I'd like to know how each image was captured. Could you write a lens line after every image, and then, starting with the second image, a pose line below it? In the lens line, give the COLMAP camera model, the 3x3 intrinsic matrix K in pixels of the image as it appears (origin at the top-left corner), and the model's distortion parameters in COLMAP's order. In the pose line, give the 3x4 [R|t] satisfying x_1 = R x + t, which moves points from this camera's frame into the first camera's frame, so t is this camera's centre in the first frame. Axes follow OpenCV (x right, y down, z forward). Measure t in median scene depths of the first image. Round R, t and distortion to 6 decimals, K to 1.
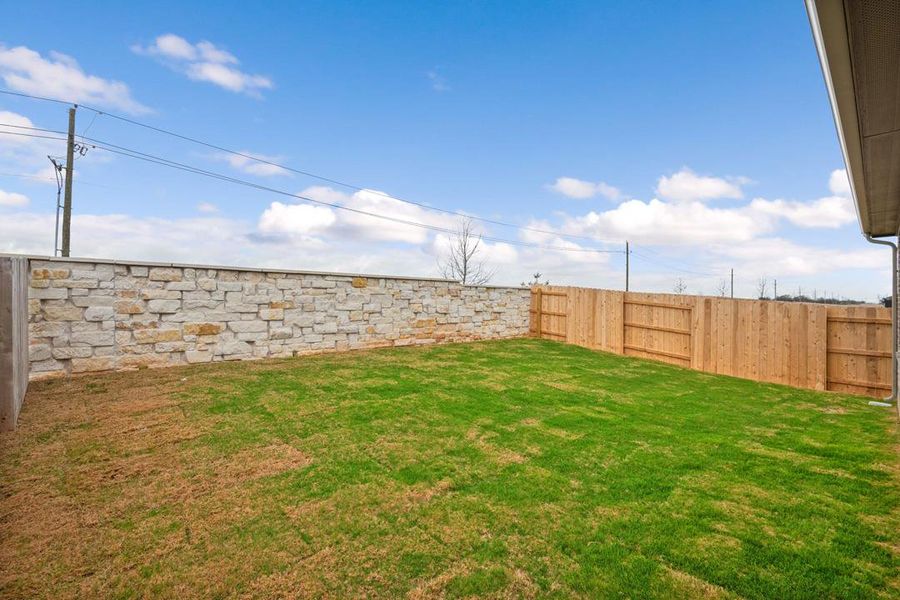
lens RADIAL K [[409.5, 0, 450.1], [0, 409.5, 306.1], [0, 0, 1]] dist [0.002794, -0.006808]
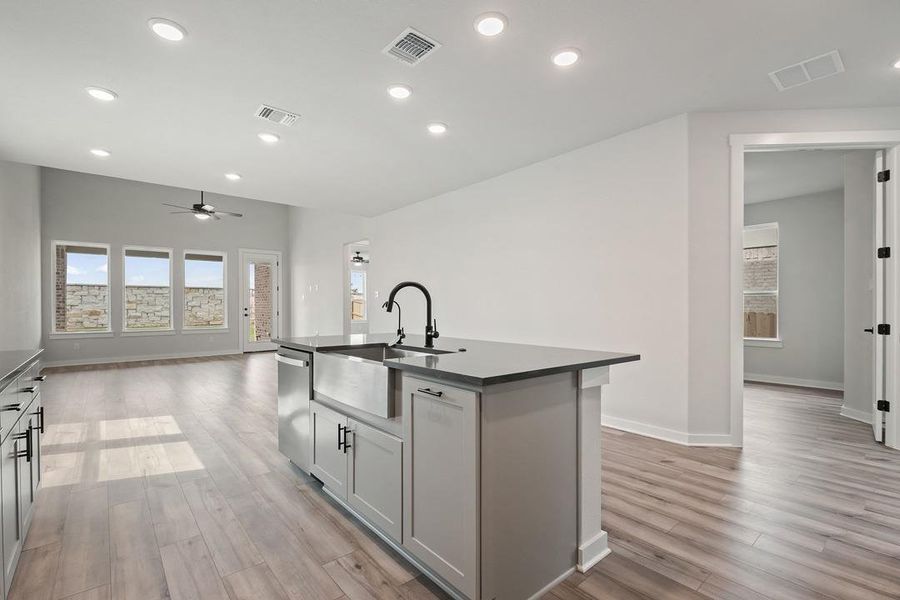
lens RADIAL K [[409.5, 0, 450.1], [0, 409.5, 306.1], [0, 0, 1]] dist [0.002794, -0.006808]
pose [[0.998500, -0.000285, -0.054748, 1.259905], [0.000092, 0.999994, -0.003521, 0.024011], [0.054748, 0.003510, 0.998494, -0.963419]]
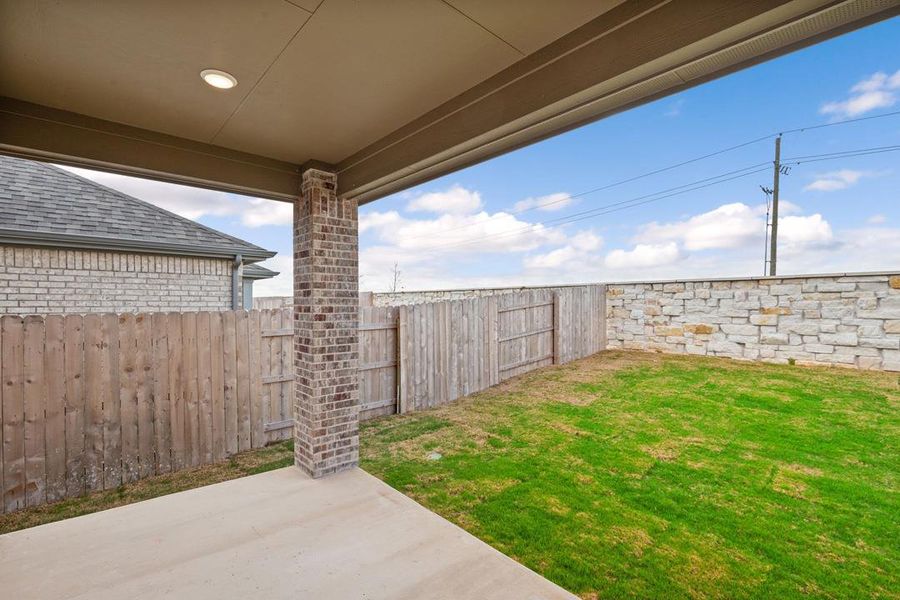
lens RADIAL K [[409.5, 0, 450.1], [0, 409.5, 306.1], [0, 0, 1]] dist [0.002794, -0.006808]
pose [[-0.023411, 0.004510, -0.999716, 0.589154], [-0.006325, 0.999969, 0.004660, -0.013572], [0.999706, 0.006432, -0.023382, 0.213571]]
